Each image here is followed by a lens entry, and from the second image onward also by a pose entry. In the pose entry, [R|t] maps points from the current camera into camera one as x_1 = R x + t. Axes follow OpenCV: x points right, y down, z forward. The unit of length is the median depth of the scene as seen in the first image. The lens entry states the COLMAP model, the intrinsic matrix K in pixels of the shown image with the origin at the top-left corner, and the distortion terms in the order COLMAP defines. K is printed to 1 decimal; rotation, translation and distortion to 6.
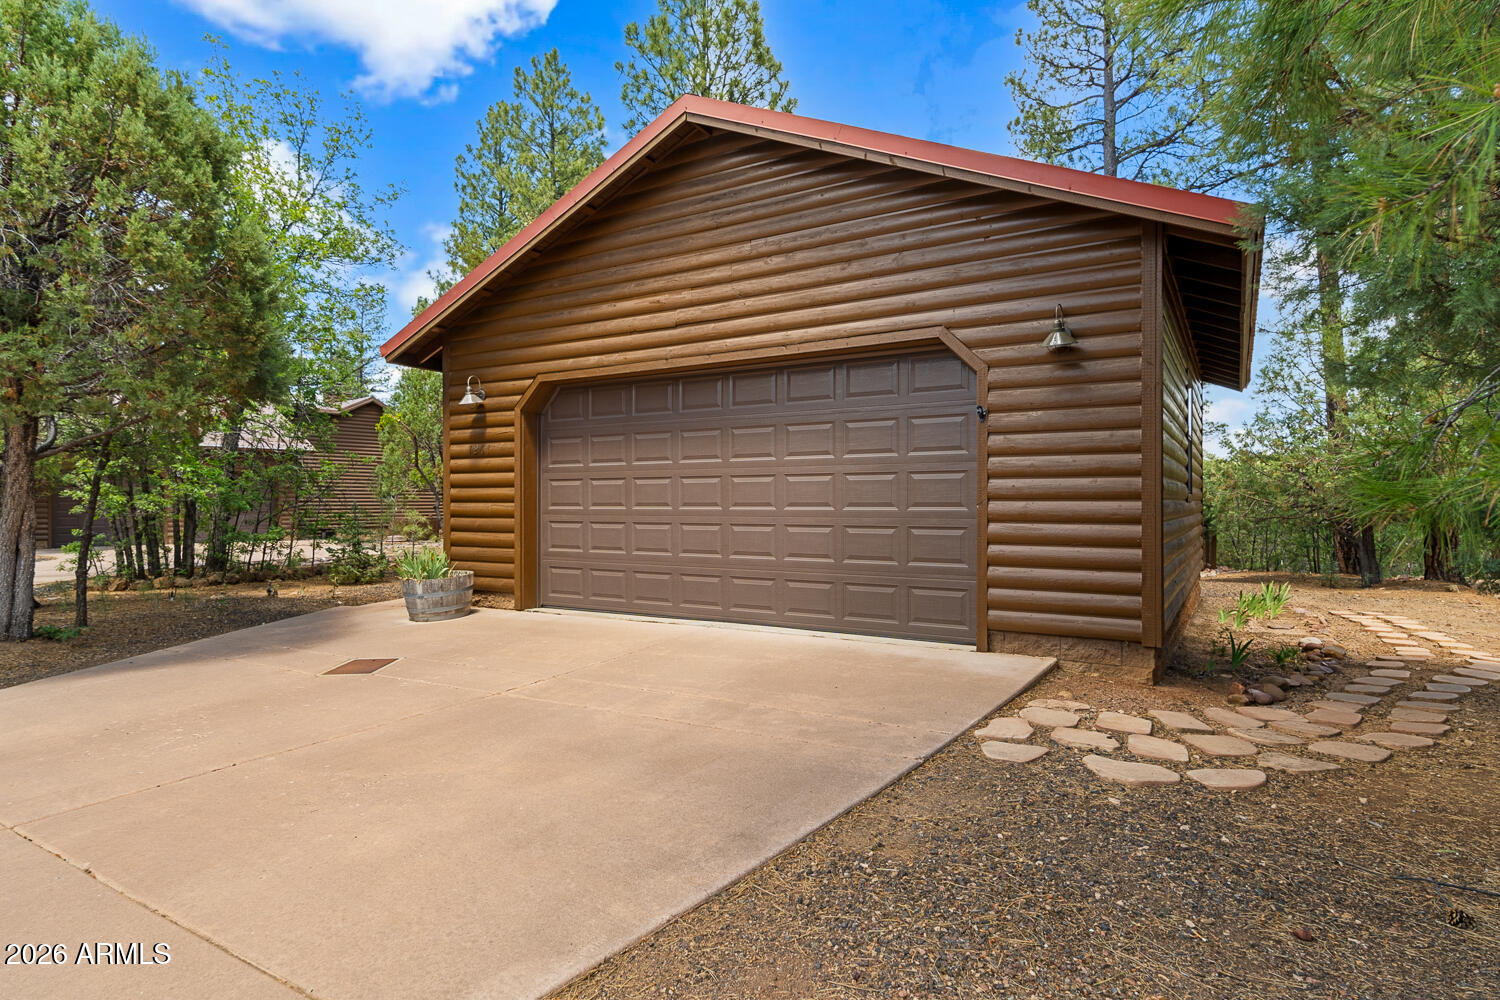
lens RADIAL K [[811.3, 0, 749.1], [0, 811.3, 499.9], [0, 0, 1]] dist [-0.000976, 0.000020]
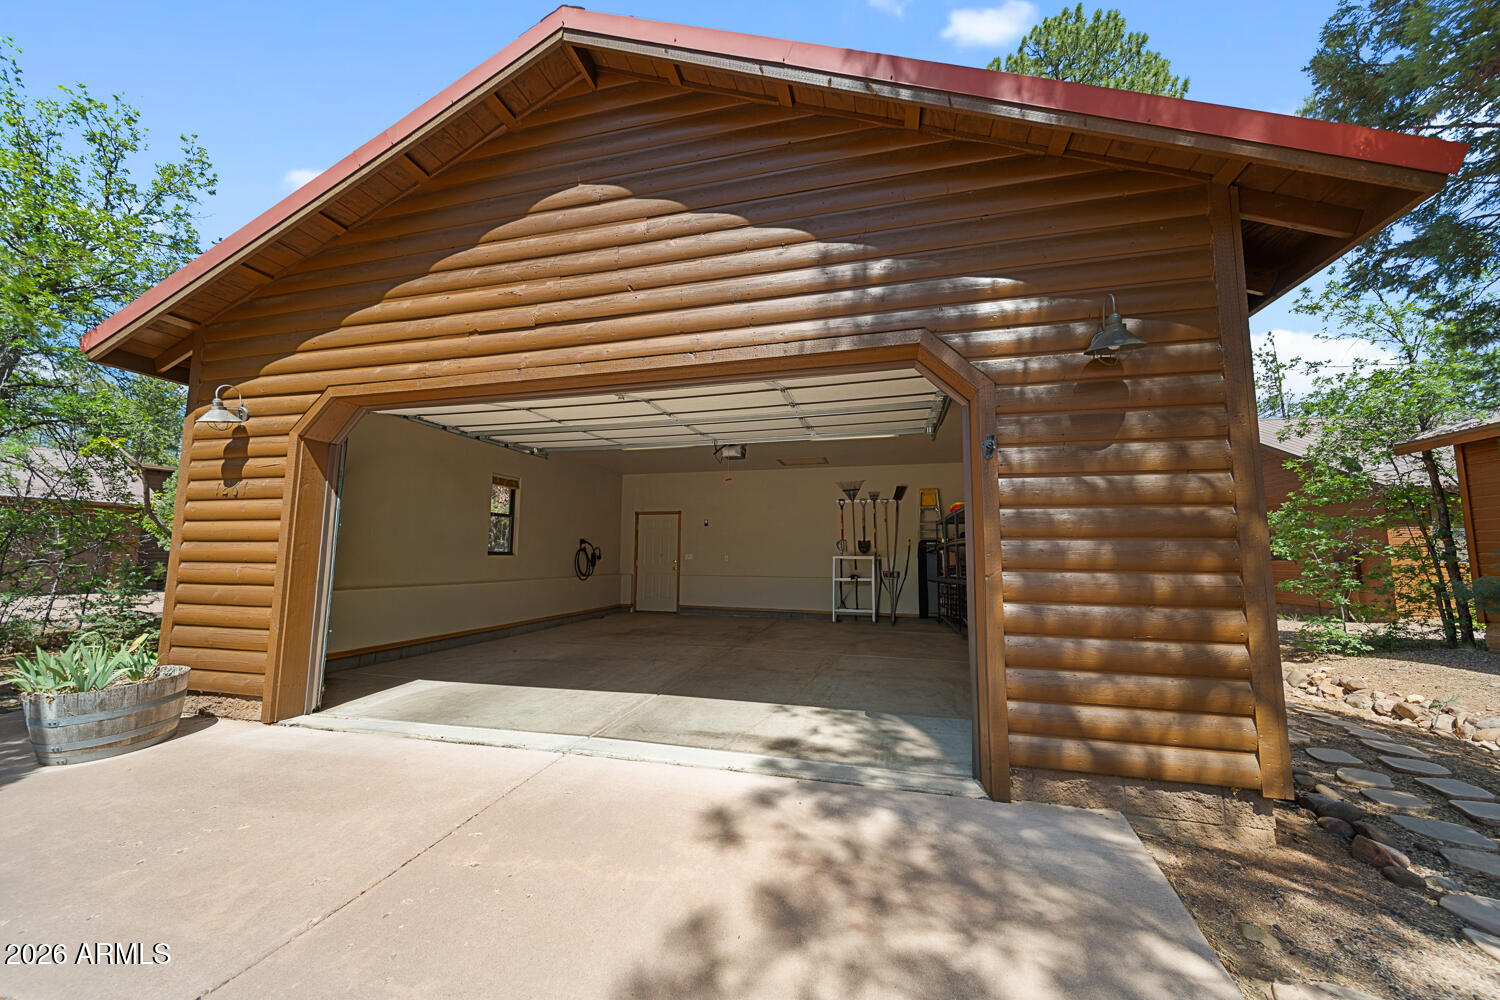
lens RADIAL K [[493.9, 0, 759.9], [0, 493.9, 503.7], [0, 0, 1]] dist [0.001334, 0.000014]
pose [[0.948912, 0.034297, 0.313671, -0.027691], [-0.002609, 0.994894, -0.100890, -0.006802], [-0.315530, 0.094917, 0.944157, 0.459418]]
